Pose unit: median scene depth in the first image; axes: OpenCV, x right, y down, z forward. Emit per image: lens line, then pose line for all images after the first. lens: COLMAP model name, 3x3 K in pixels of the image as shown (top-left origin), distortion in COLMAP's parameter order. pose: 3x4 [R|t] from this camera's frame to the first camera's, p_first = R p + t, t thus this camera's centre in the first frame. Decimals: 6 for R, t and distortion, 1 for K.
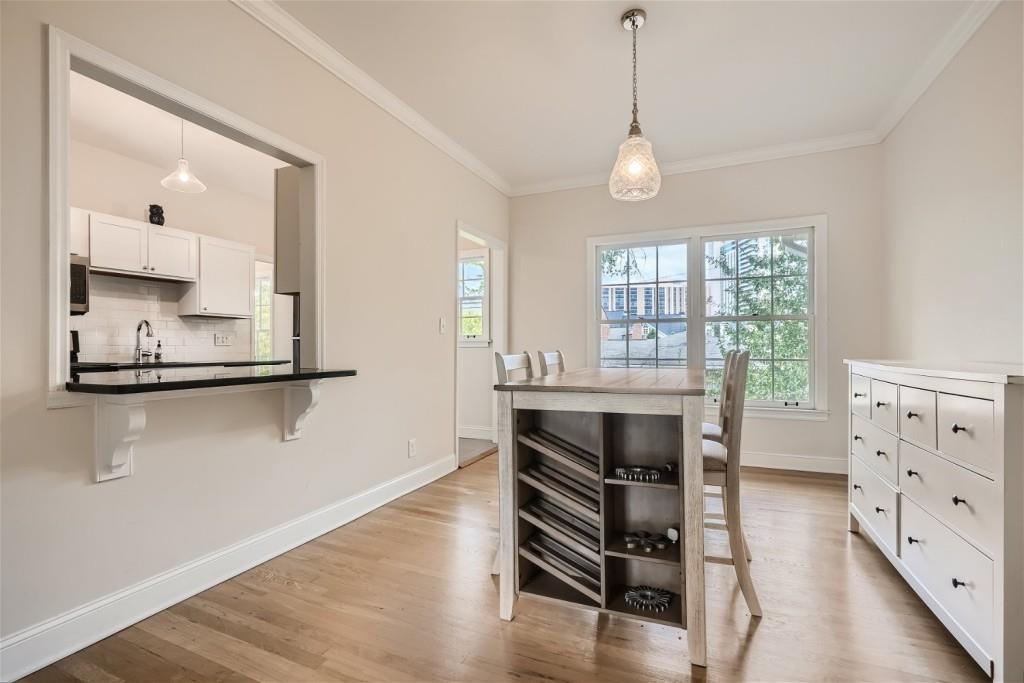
lens RADIAL K [[463.2, 0, 510.4], [0, 463.2, 342.1], [0, 0, 1]] dist [-0.028743, 0.002051]
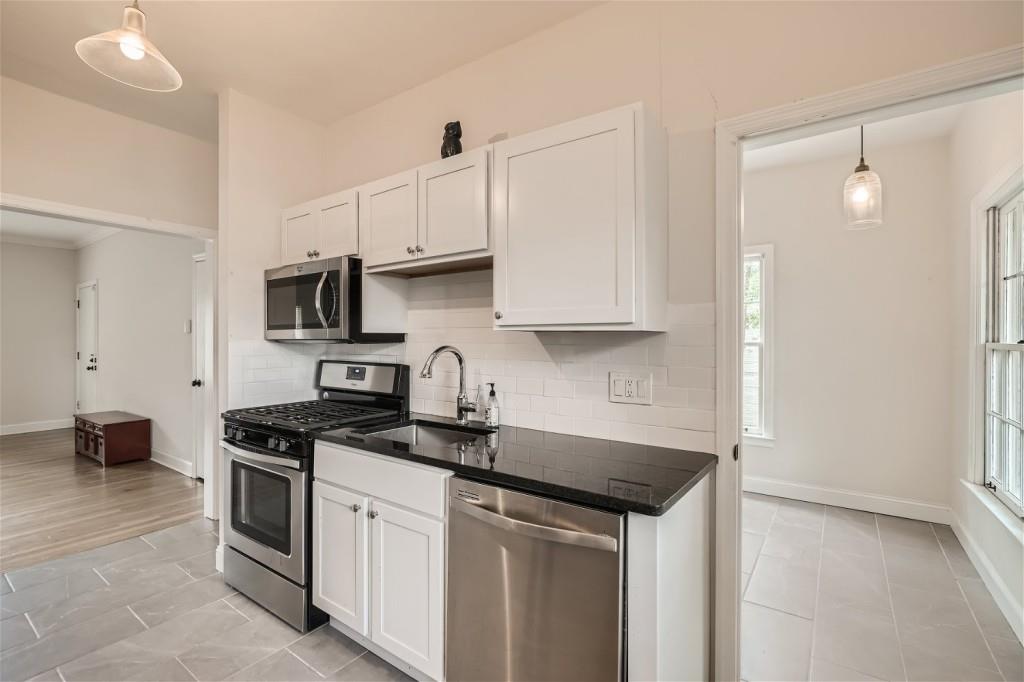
lens RADIAL K [[463.2, 0, 511.6], [0, 463.2, 341.0], [0, 0, 1]] dist [-0.028743, 0.002051]
pose [[-0.218107, -0.005161, -0.975911, -0.273897], [0.000473, 0.999985, -0.005394, -0.048427], [0.975925, -0.001638, -0.218101, 1.147838]]
